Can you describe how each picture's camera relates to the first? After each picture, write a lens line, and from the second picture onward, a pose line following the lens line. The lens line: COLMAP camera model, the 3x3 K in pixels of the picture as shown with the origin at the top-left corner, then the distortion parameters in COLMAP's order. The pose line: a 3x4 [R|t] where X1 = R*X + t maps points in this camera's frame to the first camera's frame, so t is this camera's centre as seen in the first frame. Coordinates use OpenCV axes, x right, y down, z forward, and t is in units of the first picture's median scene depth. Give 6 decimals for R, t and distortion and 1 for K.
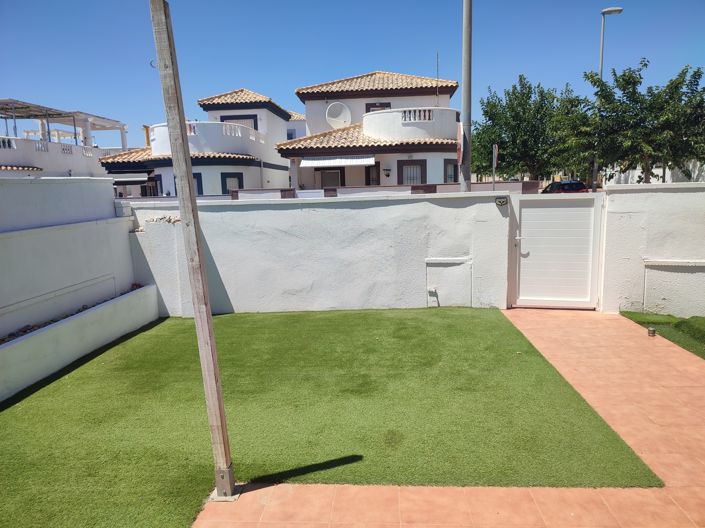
lens RADIAL K [[514.0, 0, 353.2], [0, 514.0, 264.9], [0, 0, 1]] dist [0.011153, -0.002367]
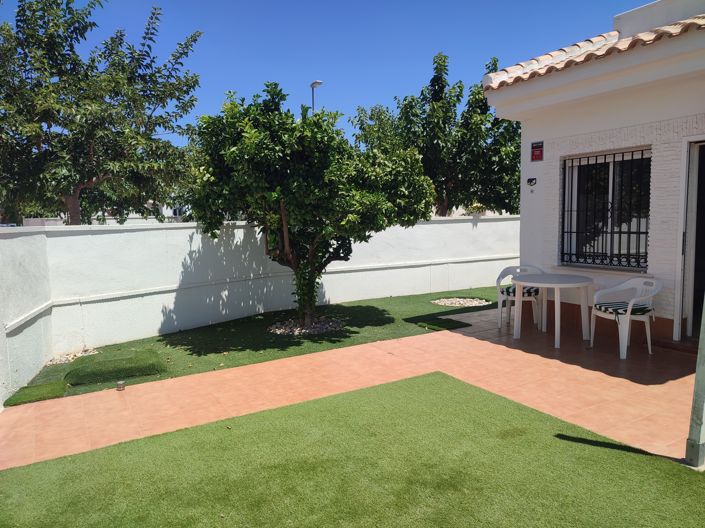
lens RADIAL K [[514.0, 0, 352.9], [0, 514.0, 265.2], [0, 0, 1]] dist [0.011153, -0.002367]
pose [[-0.548056, -0.034044, 0.835748, -0.638454], [0.168743, 0.974128, 0.150337, -0.232734], [-0.819244, 0.223420, -0.528132, 1.763044]]
